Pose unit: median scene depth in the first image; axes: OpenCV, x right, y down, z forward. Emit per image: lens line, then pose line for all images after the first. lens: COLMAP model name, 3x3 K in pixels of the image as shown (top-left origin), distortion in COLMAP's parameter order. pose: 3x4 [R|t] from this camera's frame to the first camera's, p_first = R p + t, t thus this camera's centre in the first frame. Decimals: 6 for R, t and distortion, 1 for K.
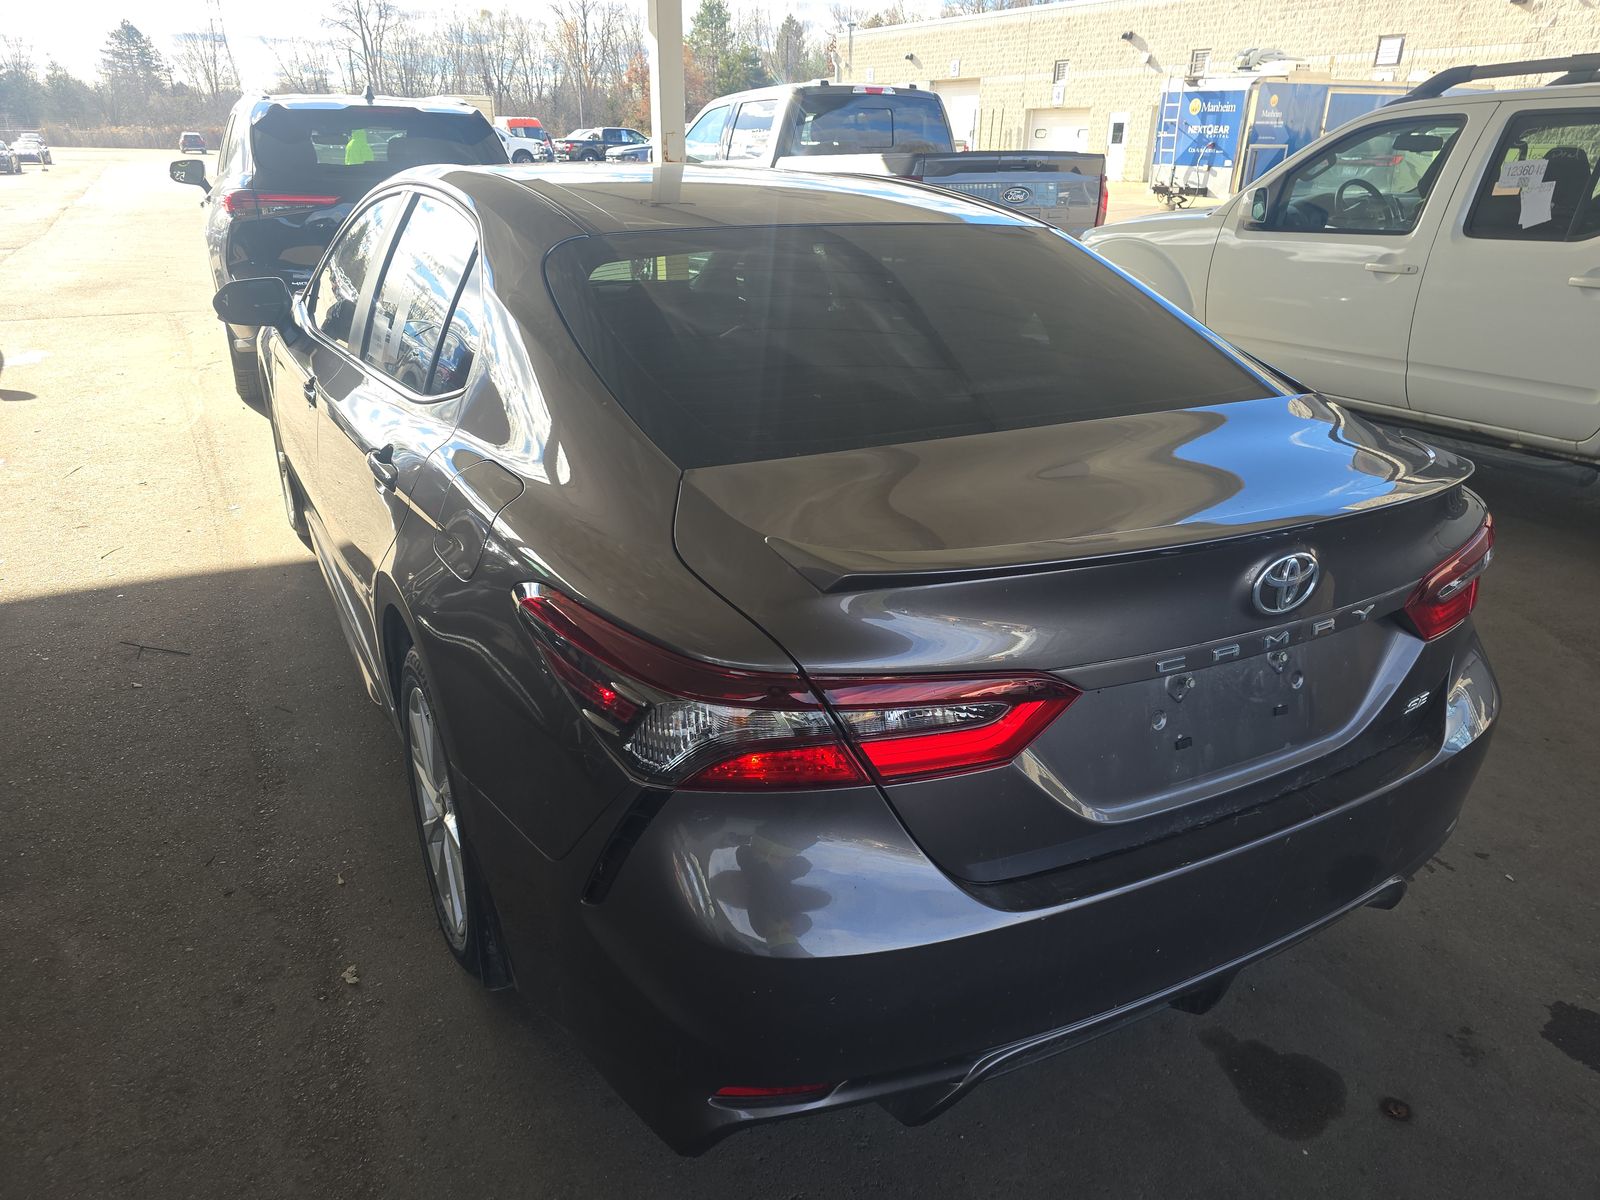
lens RADIAL K [[1078.3, 0, 801.3], [0, 1078.3, 623.7], [0, 0, 1]] dist [0.003168, -0.000718]
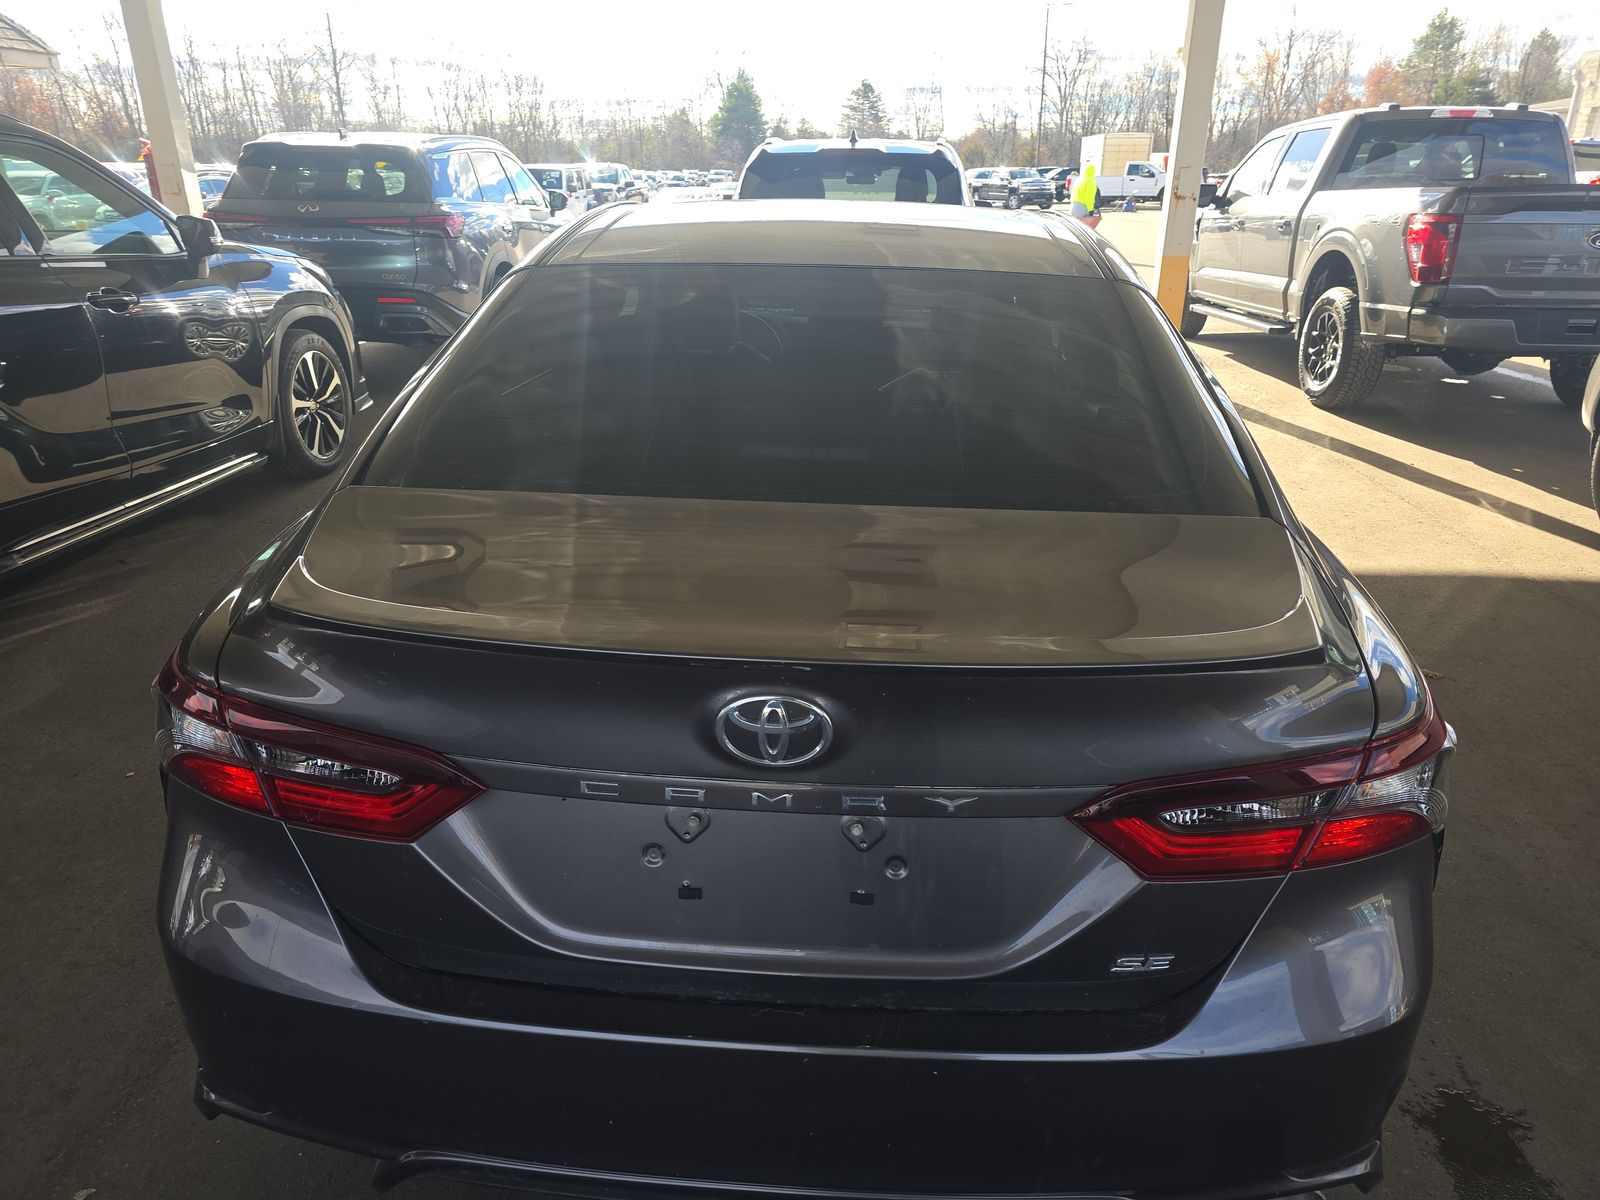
lens RADIAL K [[1067.0, 0, 795.7], [0, 1067.0, 609.2], [0, 0, 1]] dist [0.043575, -0.039378]
pose [[0.843357, 0.192083, -0.501850, 0.744122], [-0.211509, 0.977199, 0.018584, -0.126606], [0.493977, 0.090472, 0.864755, 0.287963]]
